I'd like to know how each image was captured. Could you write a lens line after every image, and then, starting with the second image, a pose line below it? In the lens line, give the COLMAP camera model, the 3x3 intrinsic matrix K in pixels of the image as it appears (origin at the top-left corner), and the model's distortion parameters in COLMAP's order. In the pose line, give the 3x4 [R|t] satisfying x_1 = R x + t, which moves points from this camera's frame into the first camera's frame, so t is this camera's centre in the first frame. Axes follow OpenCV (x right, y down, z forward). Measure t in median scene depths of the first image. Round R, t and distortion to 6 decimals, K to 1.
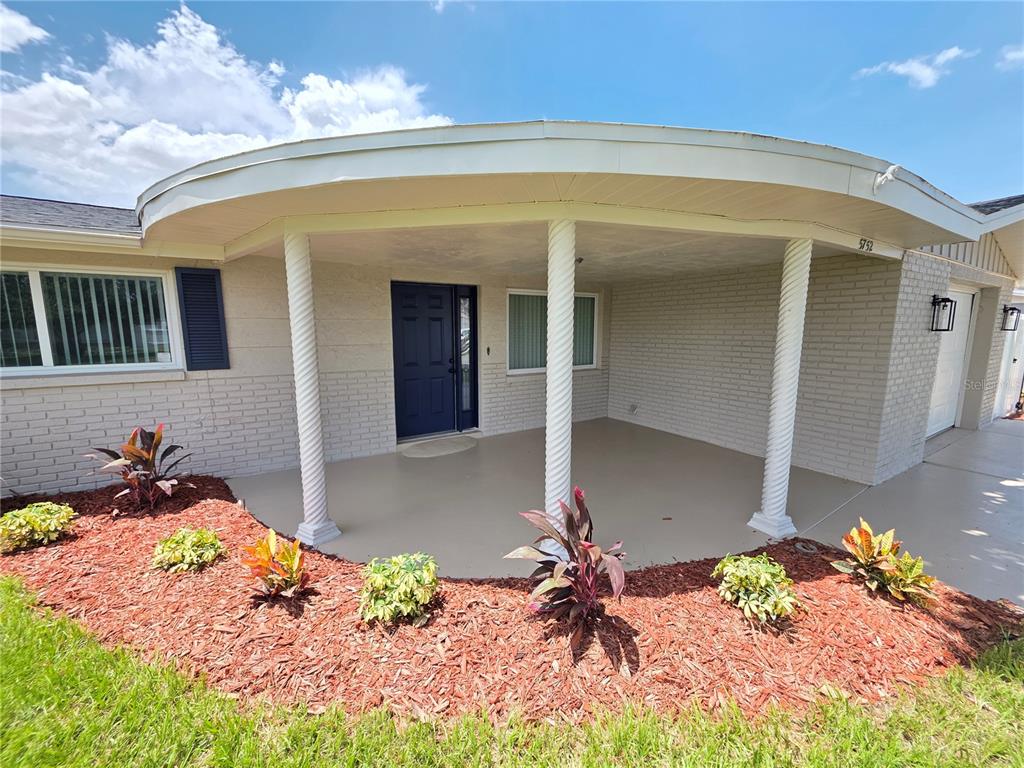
lens RADIAL K [[413.4, 0, 506.4], [0, 413.4, 384.8], [0, 0, 1]] dist [0.000682, -0.000092]
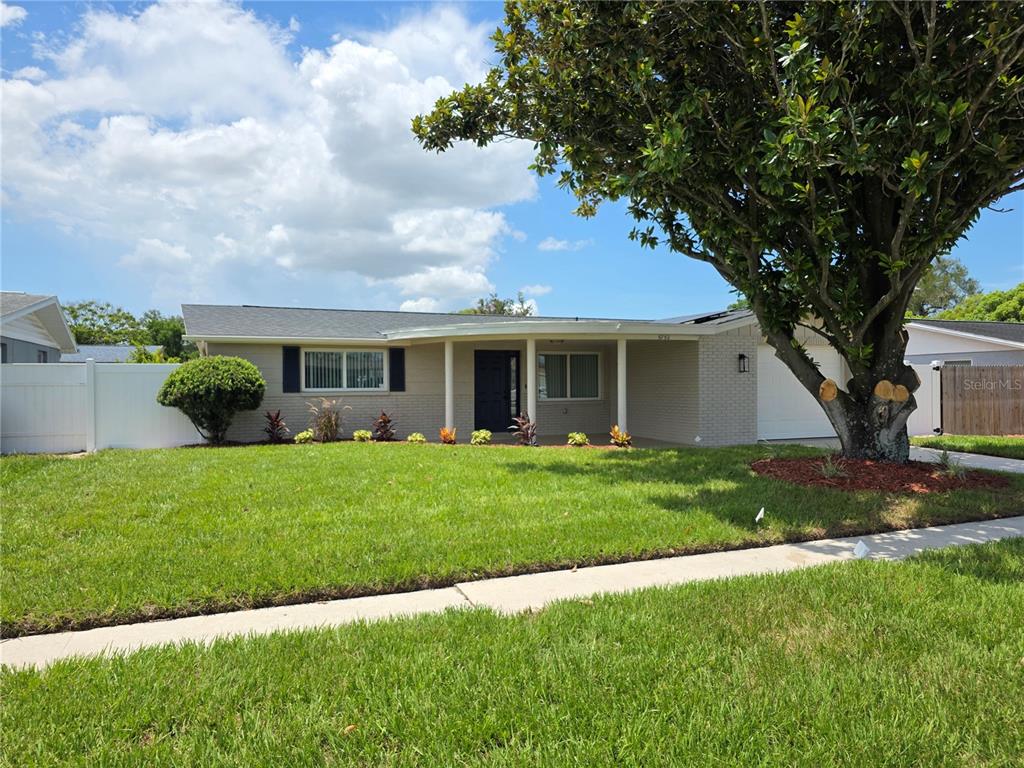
lens RADIAL K [[695.6, 0, 512.0], [0, 695.6, 384.0], [0, 0, 1]] dist [0.148683, -0.000145]
pose [[0.986796, -0.002175, -0.161952, 0.026198], [-0.019840, 0.990757, -0.134193, 0.021287], [0.160747, 0.135634, 0.977632, -0.132877]]
